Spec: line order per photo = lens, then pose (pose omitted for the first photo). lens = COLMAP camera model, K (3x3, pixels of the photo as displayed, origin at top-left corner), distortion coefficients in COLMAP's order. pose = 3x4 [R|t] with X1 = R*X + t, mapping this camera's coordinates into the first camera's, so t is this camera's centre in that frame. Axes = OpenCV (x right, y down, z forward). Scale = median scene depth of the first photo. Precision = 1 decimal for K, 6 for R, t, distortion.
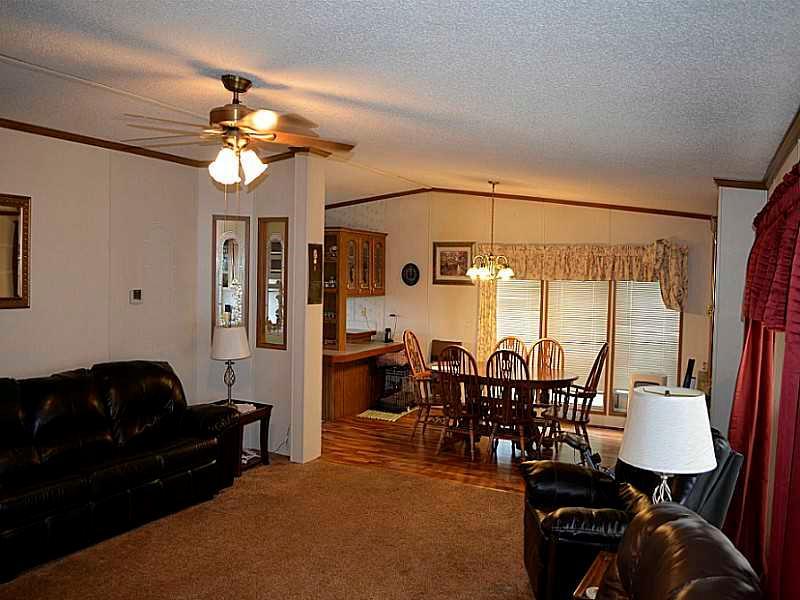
lens RADIAL K [[631.9, 0, 400.3], [0, 631.9, 302.7], [0, 0, 1]] dist [0.004202, 0.000892]
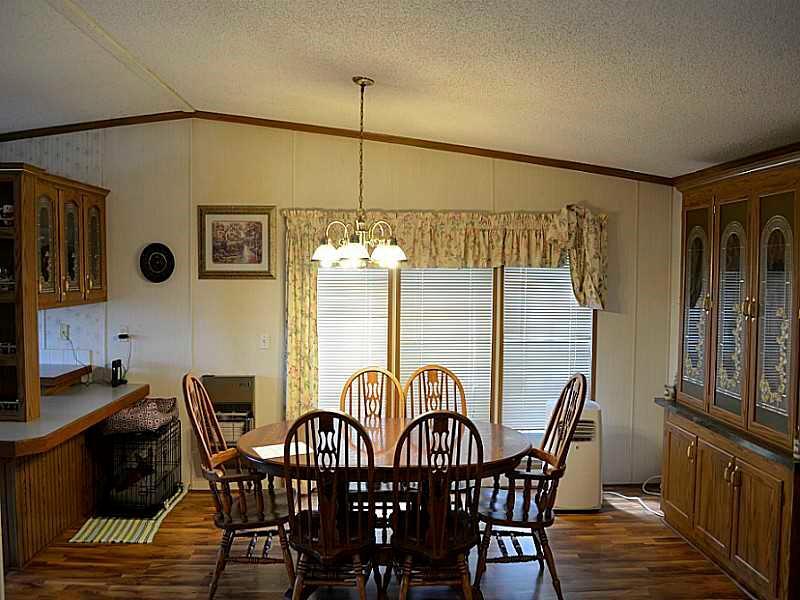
lens RADIAL K [[637.2, 0, 394.8], [0, 637.2, 289.3], [0, 0, 1]] dist [-0.056325, -0.000093]
pose [[0.884592, -0.031690, 0.465288, -0.062126], [0.035846, 0.999357, -0.000085, -0.013902], [-0.464986, 0.016754, 0.885159, 0.419953]]
